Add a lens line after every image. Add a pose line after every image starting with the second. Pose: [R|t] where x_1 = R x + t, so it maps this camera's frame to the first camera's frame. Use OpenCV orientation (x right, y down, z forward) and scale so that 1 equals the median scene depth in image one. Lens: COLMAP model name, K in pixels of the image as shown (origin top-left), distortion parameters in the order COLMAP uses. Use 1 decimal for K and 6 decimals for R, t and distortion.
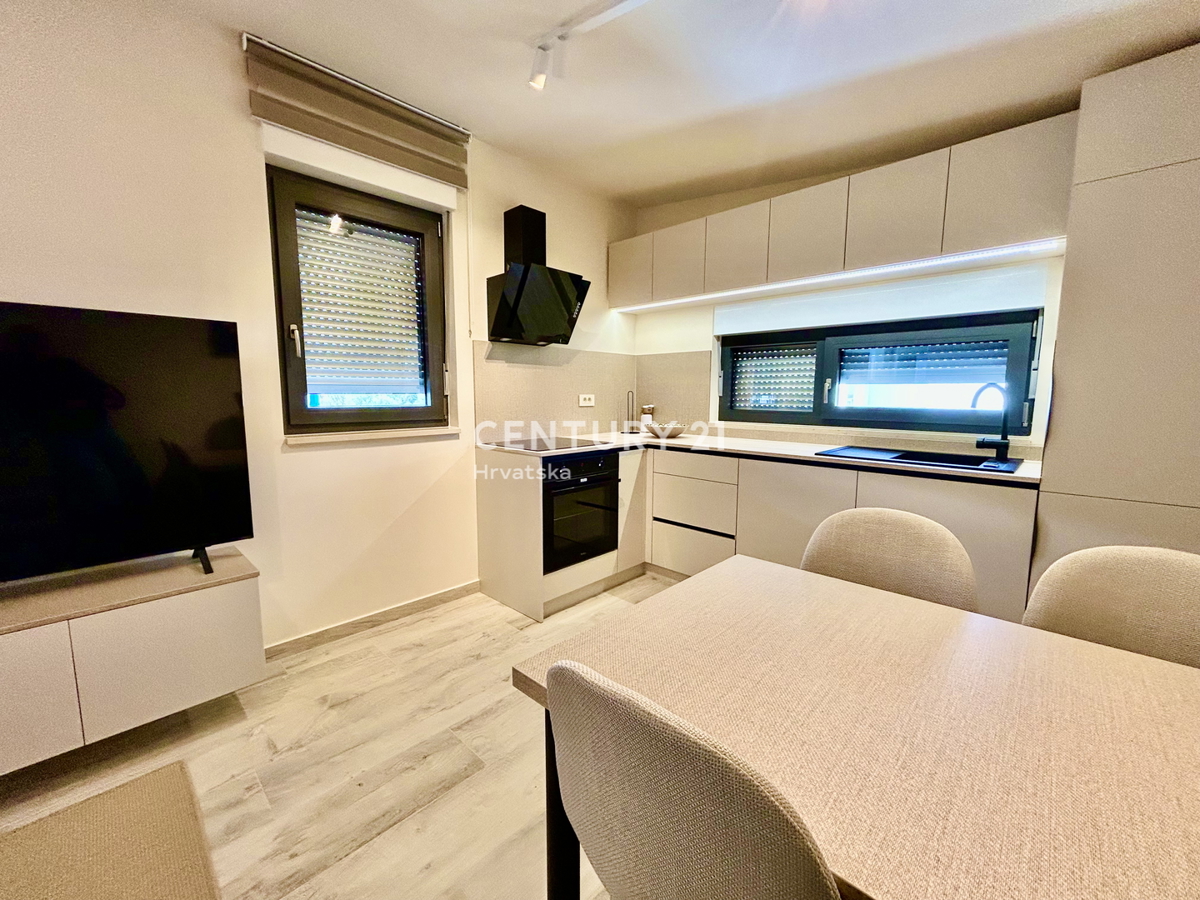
lens RADIAL K [[483.2, 0, 599.7], [0, 483.2, 446.5], [0, 0, 1]] dist [-0.002545, 0.001681]
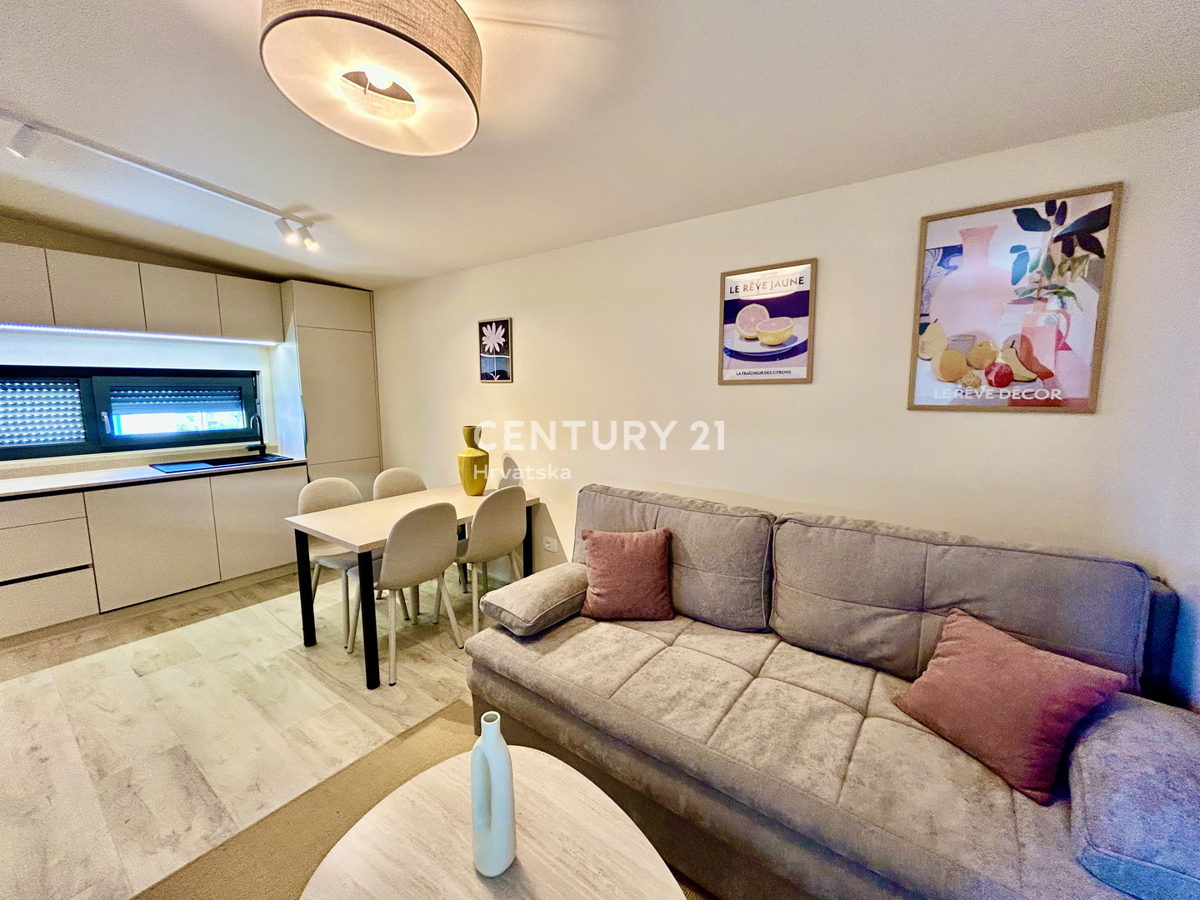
lens RADIAL K [[483.2, 0, 598.2], [0, 483.2, 447.7], [0, 0, 1]] dist [-0.002545, 0.001681]
pose [[-0.126214, -0.128877, 0.983596, -0.924278], [0.113328, 0.983160, 0.143362, -0.099475], [-0.985508, 0.129564, -0.109483, -0.027928]]
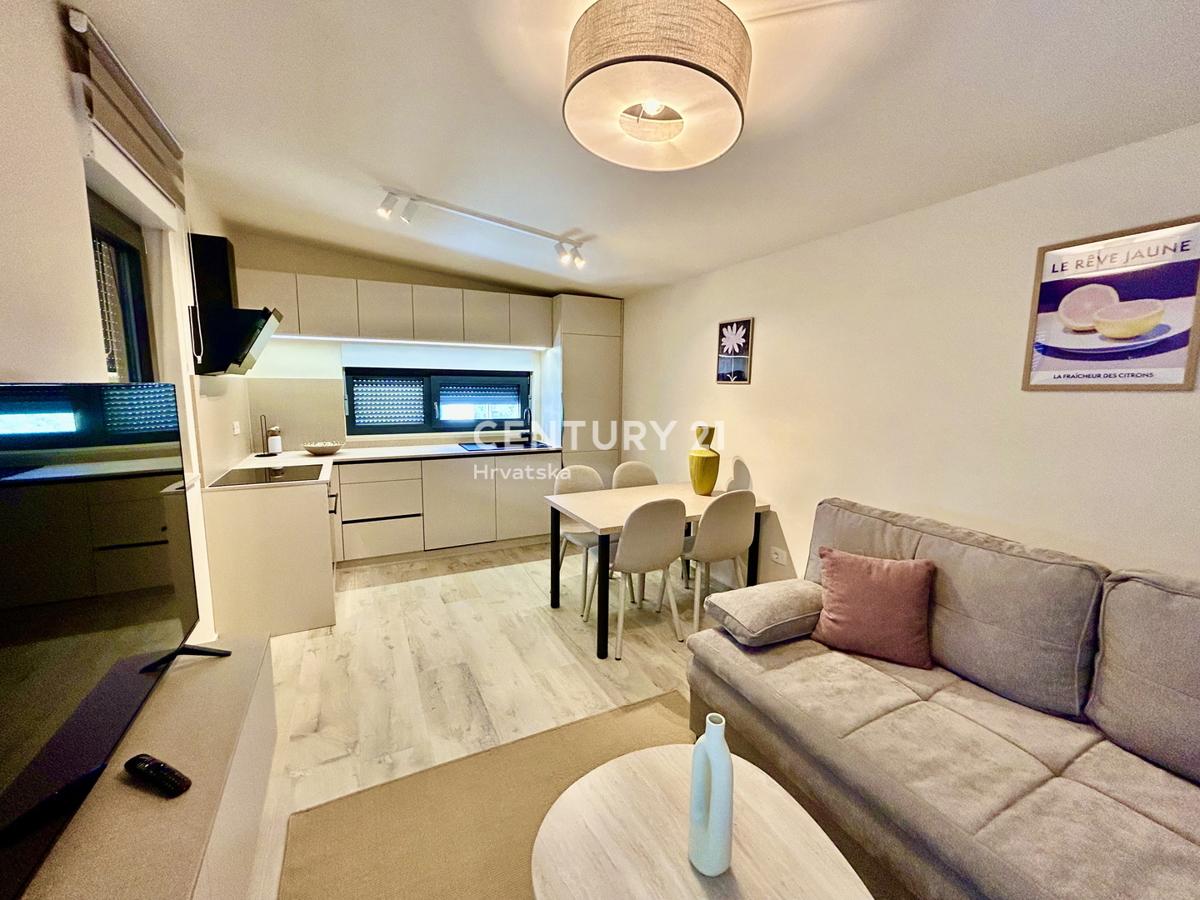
lens RADIAL K [[483.2, 0, 599.0], [0, 483.2, 447.2], [0, 0, 1]] dist [-0.002545, 0.001681]
pose [[0.330112, -0.121539, 0.936085, -0.930475], [0.096481, 0.990827, 0.094622, -0.105310], [-0.938998, 0.059079, 0.338810, -0.013966]]
